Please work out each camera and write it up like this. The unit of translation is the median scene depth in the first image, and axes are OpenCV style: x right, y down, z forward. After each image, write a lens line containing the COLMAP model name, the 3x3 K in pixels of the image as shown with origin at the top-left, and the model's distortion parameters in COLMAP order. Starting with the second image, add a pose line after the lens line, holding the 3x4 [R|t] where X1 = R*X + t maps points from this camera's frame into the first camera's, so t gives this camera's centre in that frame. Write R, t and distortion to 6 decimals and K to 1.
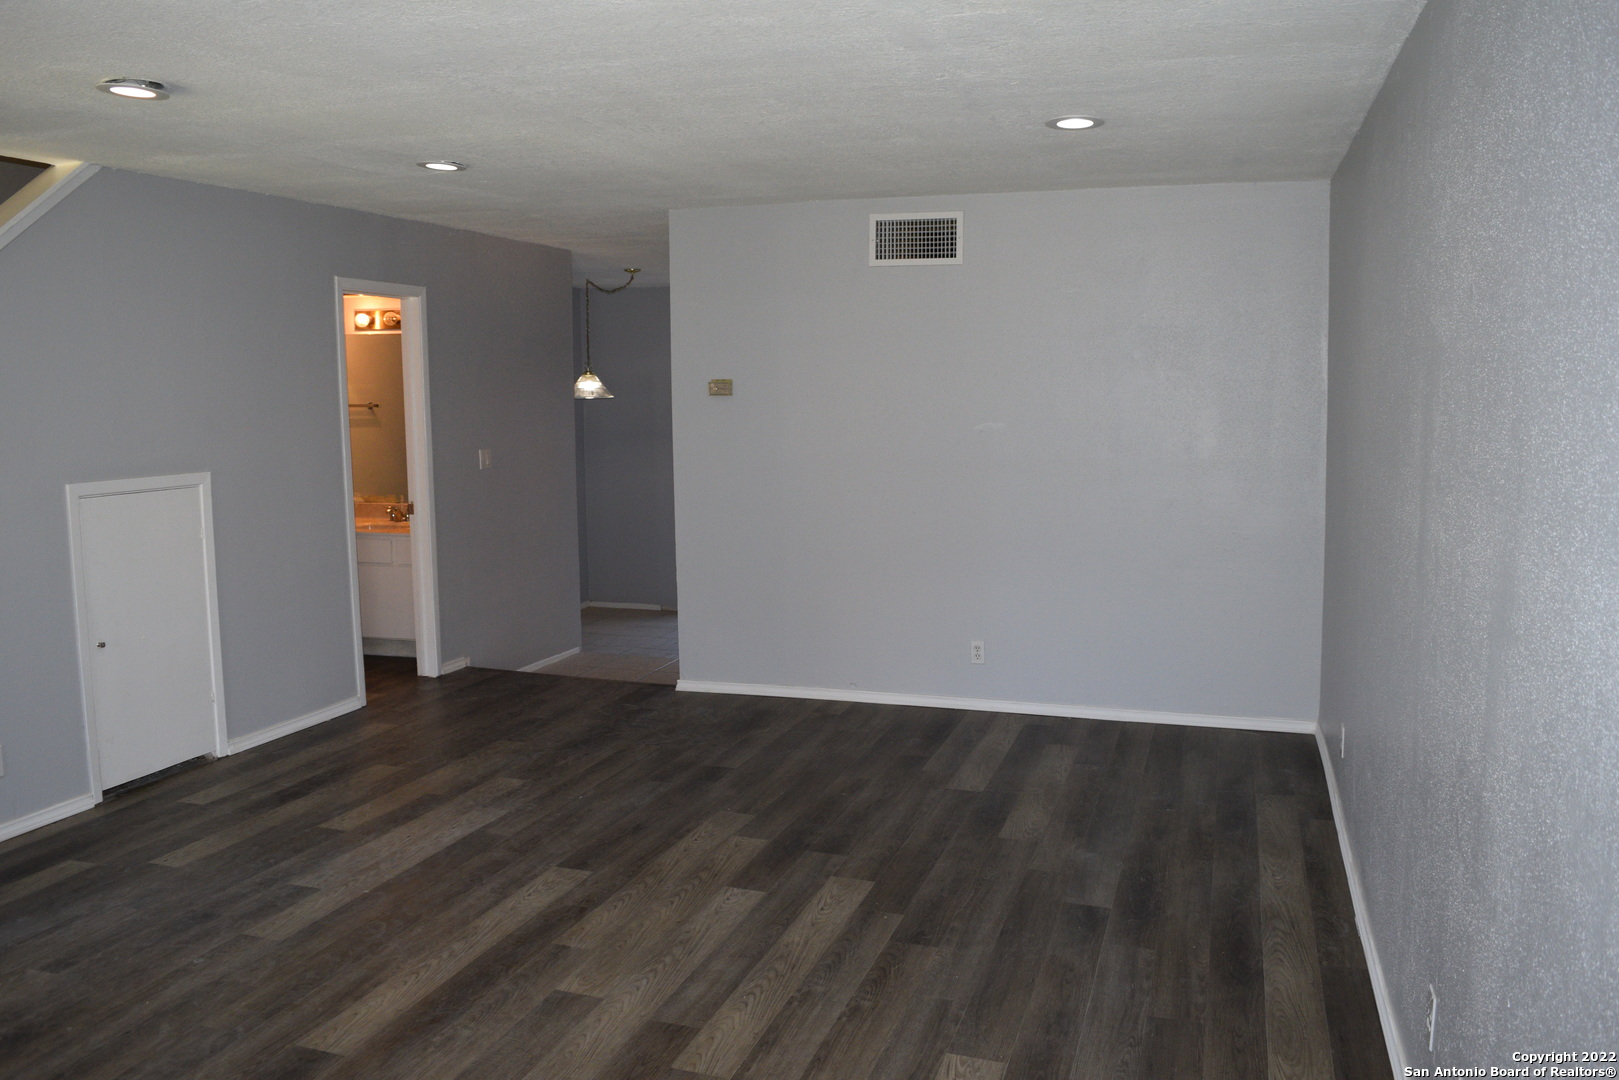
lens RADIAL K [[1270.1, 0, 812.9], [0, 1270.1, 538.5], [0, 0, 1]] dist [-0.101402, 0.029510]
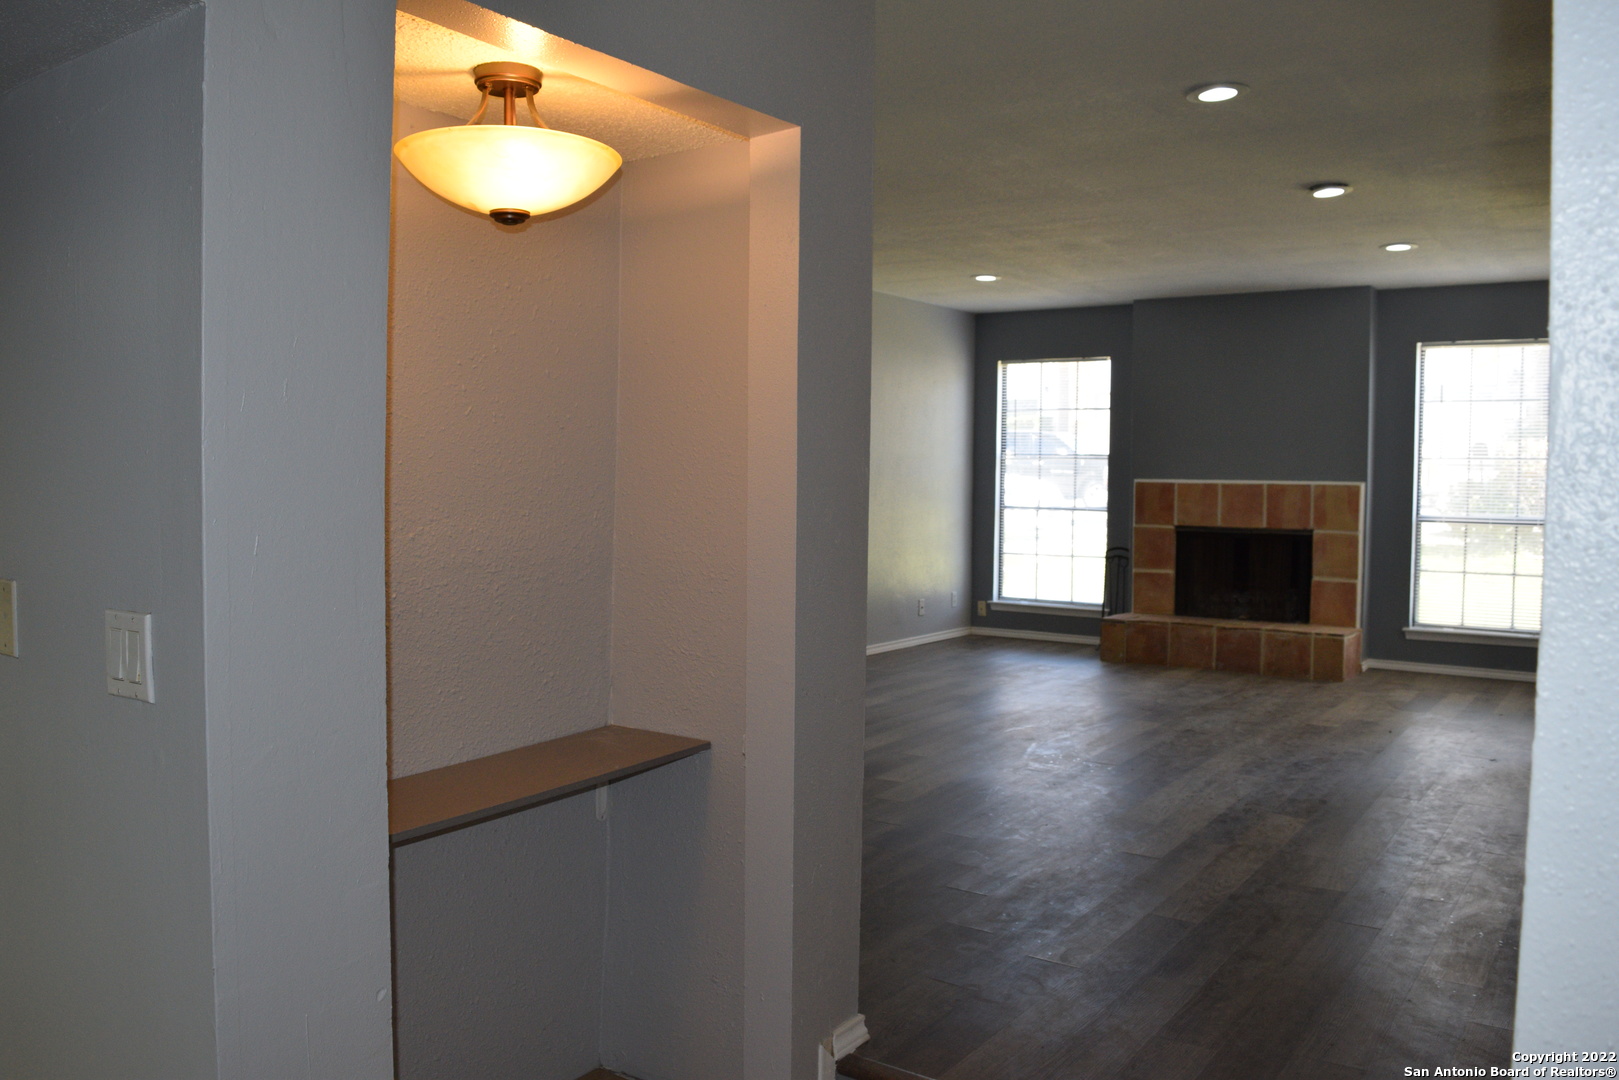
lens RADIAL K [[1270.1, 0, 818.2], [0, 1270.1, 537.5], [0, 0, 1]] dist [-0.101402, 0.029510]
pose [[-0.956811, -0.016473, 0.290243, -0.327661], [0.032463, 0.986094, 0.162984, -0.174027], [-0.288891, 0.165367, -0.942972, 2.132476]]
